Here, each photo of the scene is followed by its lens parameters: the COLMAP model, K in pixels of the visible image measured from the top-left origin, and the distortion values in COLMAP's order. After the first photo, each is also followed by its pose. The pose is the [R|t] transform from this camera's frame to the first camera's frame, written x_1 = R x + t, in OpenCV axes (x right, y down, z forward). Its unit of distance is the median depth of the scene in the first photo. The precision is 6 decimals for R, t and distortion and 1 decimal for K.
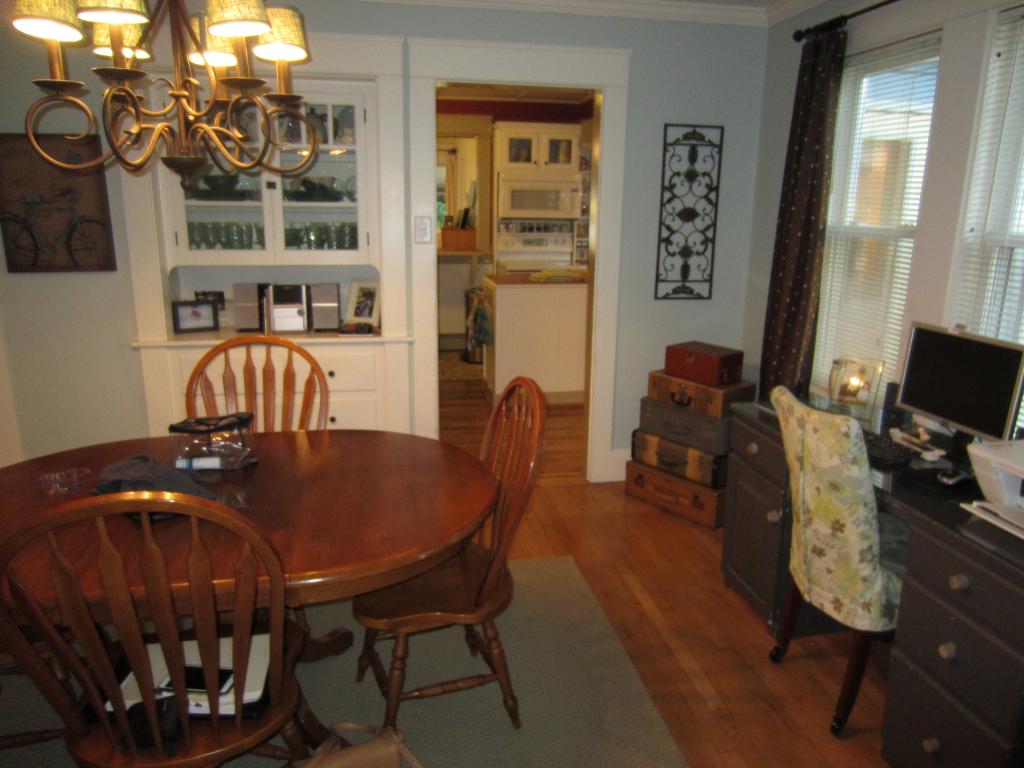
lens RADIAL K [[730.6, 0, 510.7], [0, 730.6, 377.8], [0, 0, 1]] dist [-0.025668, -0.000008]
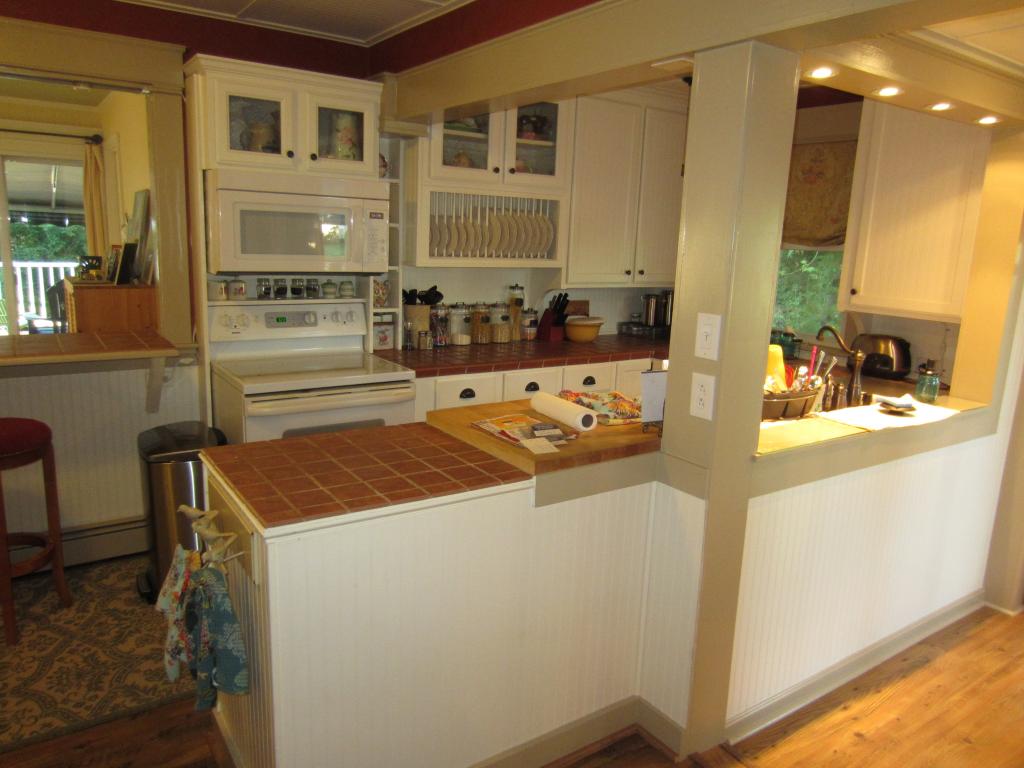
lens RADIAL K [[730.6, 0, 504.9], [0, 730.6, 387.7], [0, 0, 1]] dist [-0.025668, -0.000008]
pose [[0.913753, -0.061149, 0.401641, -0.034944], [0.067170, 0.997741, -0.000910, -0.130877], [-0.400678, 0.027809, 0.915797, 0.501473]]
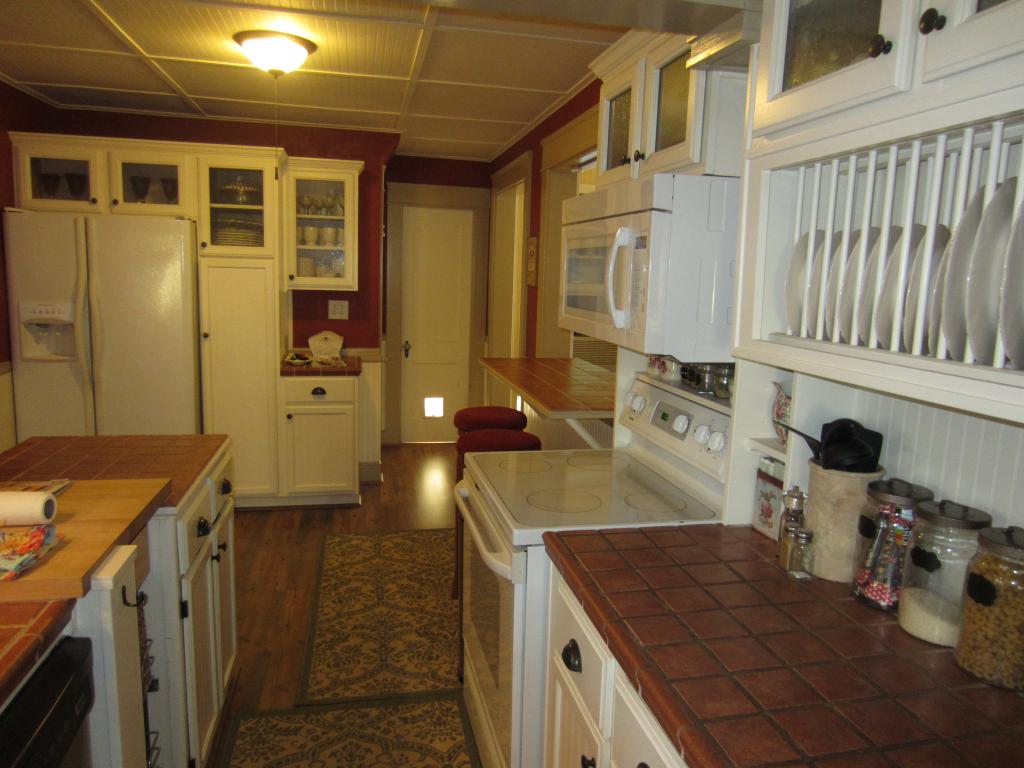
lens RADIAL K [[730.6, 0, 512.9], [0, 730.6, 385.4], [0, 0, 1]] dist [-0.025668, -0.000008]
pose [[0.034377, 0.139880, -0.989572, 0.332793], [-0.265268, 0.955918, 0.125907, -0.221689], [0.963562, 0.258174, 0.069967, 0.917500]]
